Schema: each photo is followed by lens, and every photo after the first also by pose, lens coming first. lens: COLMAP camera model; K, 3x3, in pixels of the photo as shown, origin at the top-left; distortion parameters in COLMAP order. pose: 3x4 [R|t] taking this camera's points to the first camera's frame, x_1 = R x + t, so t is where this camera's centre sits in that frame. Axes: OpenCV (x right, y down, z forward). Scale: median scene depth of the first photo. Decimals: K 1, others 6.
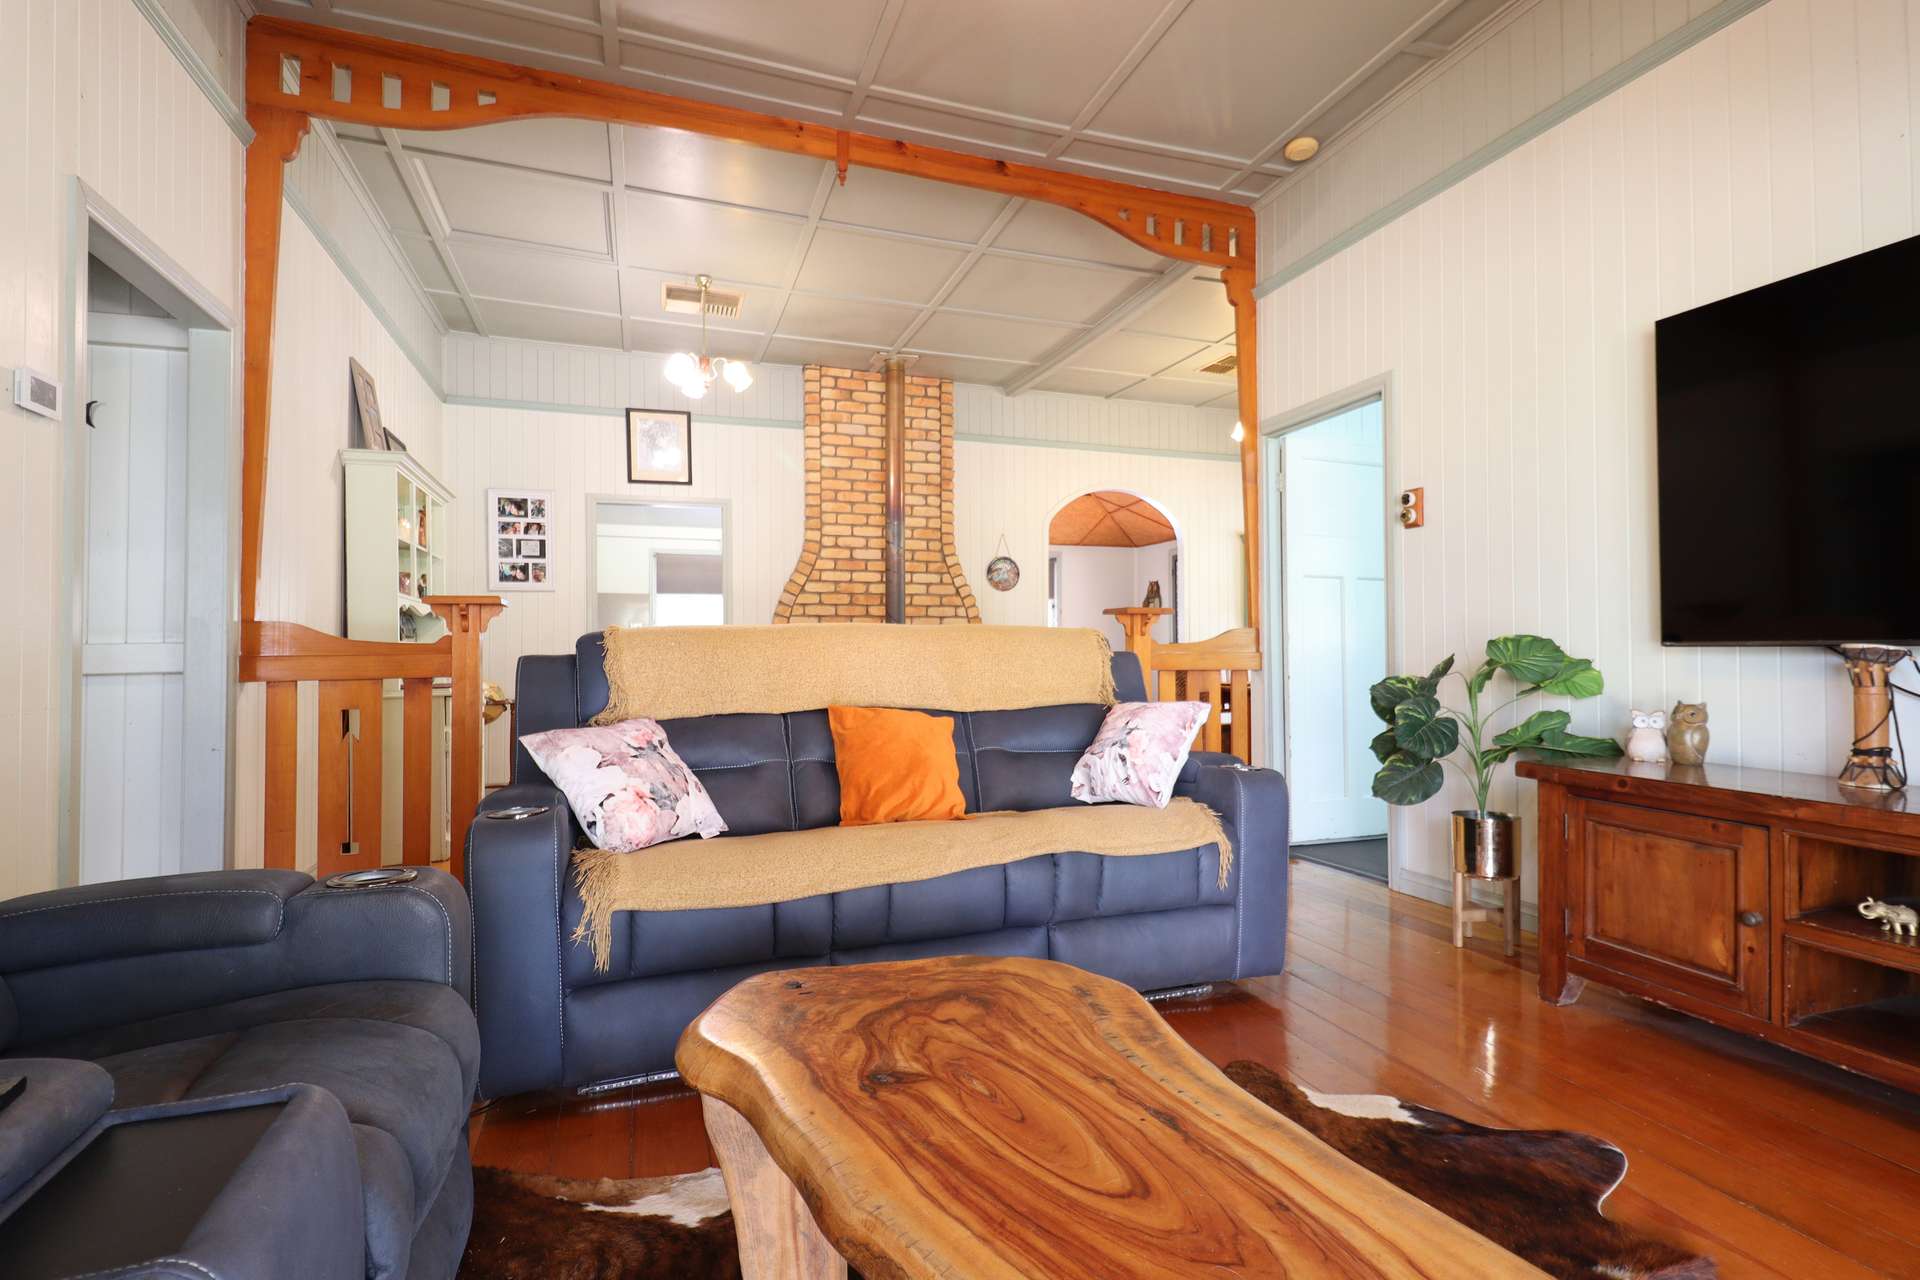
lens RADIAL K [[916.8, 0, 960.1], [0, 916.8, 632.9], [0, 0, 1]] dist [0.021386, -0.000087]
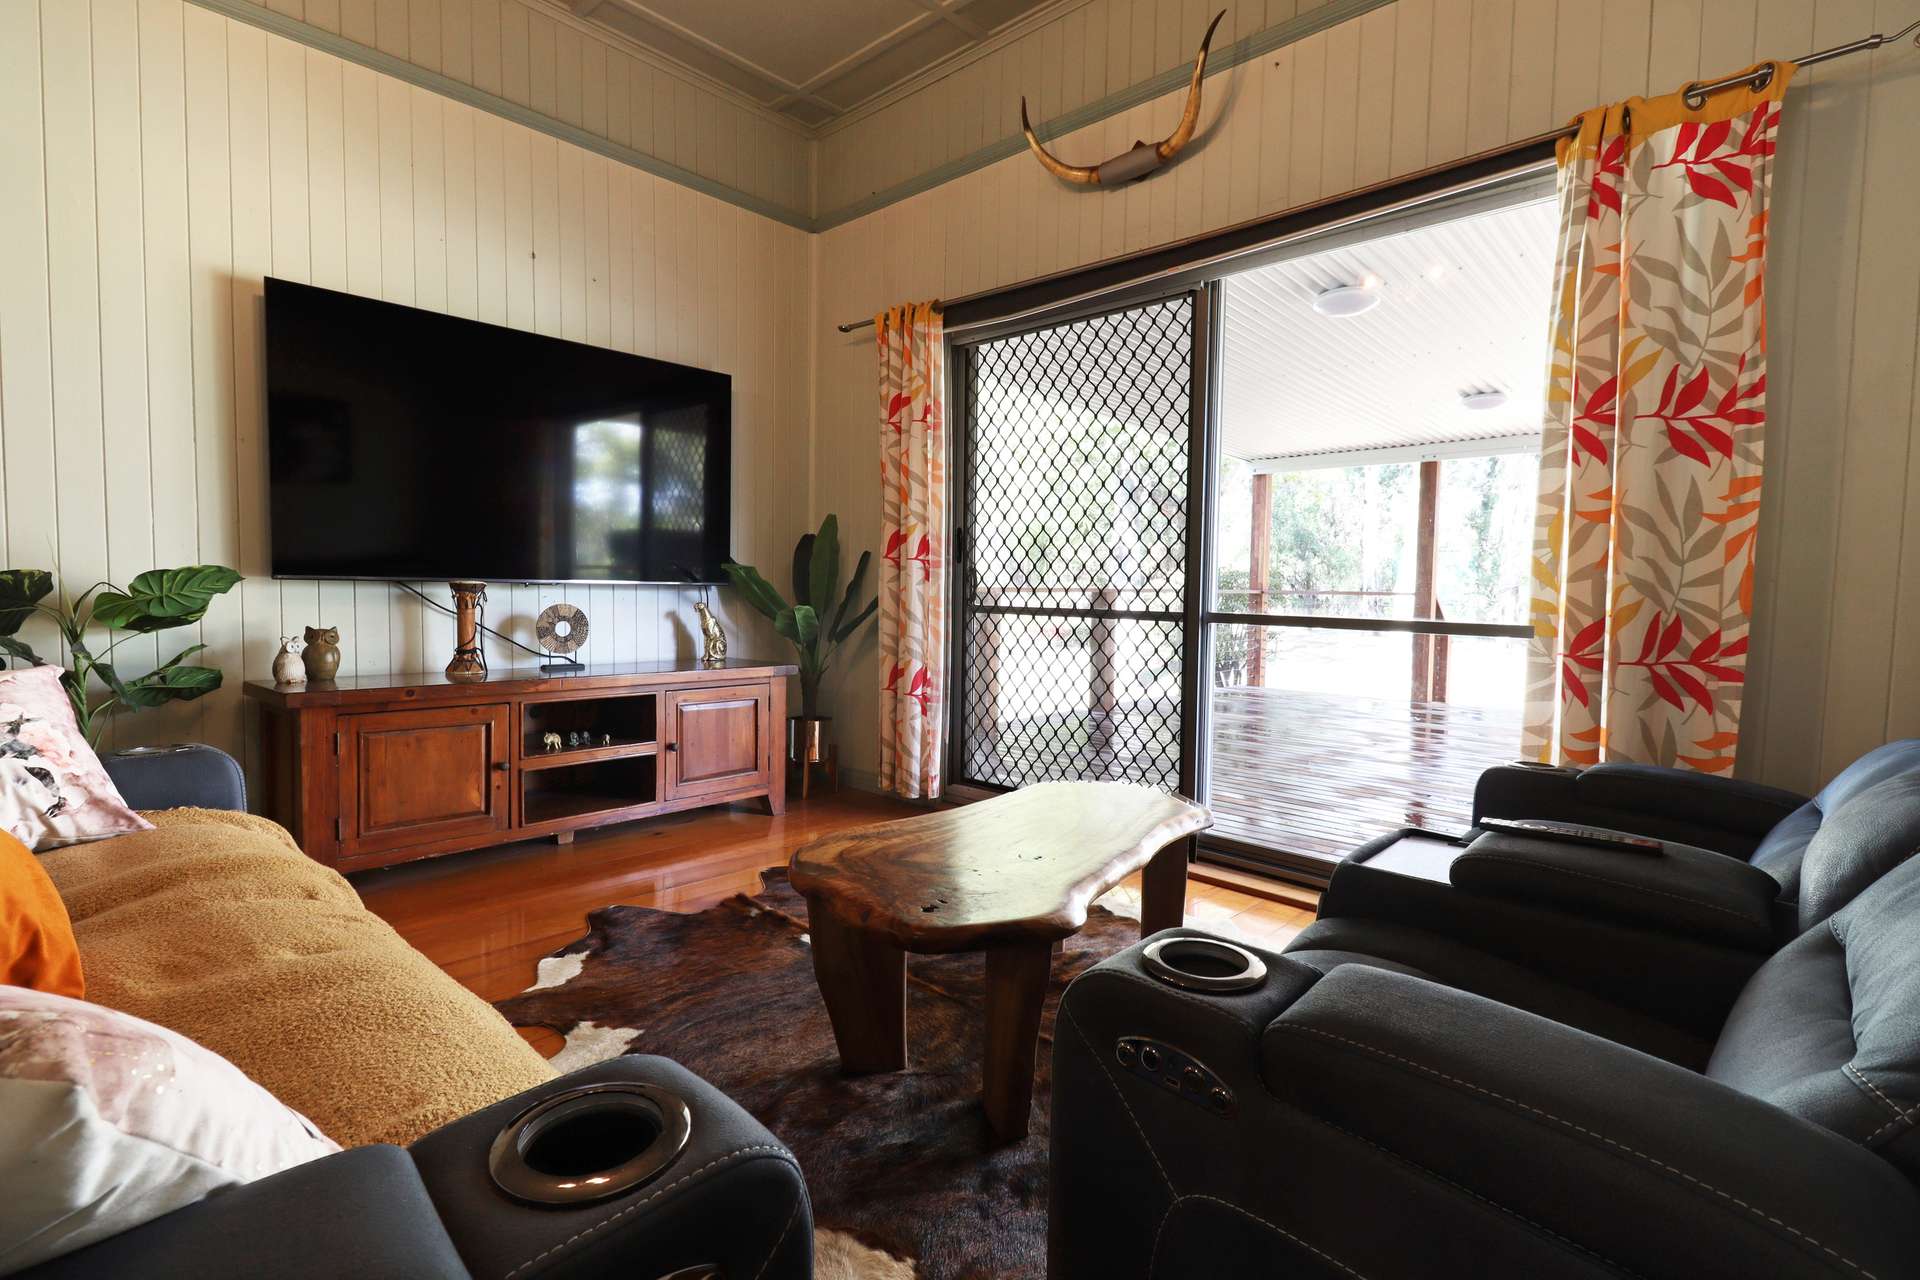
lens RADIAL K [[916.8, 0, 960.1], [0, 916.8, 632.9], [0, 0, 1]] dist [0.021386, -0.000087]
pose [[-0.456851, -0.047849, 0.888256, -0.794931], [-0.030285, 0.998810, 0.038228, 0.015028], [-0.889028, -0.009437, -0.457756, 1.029839]]
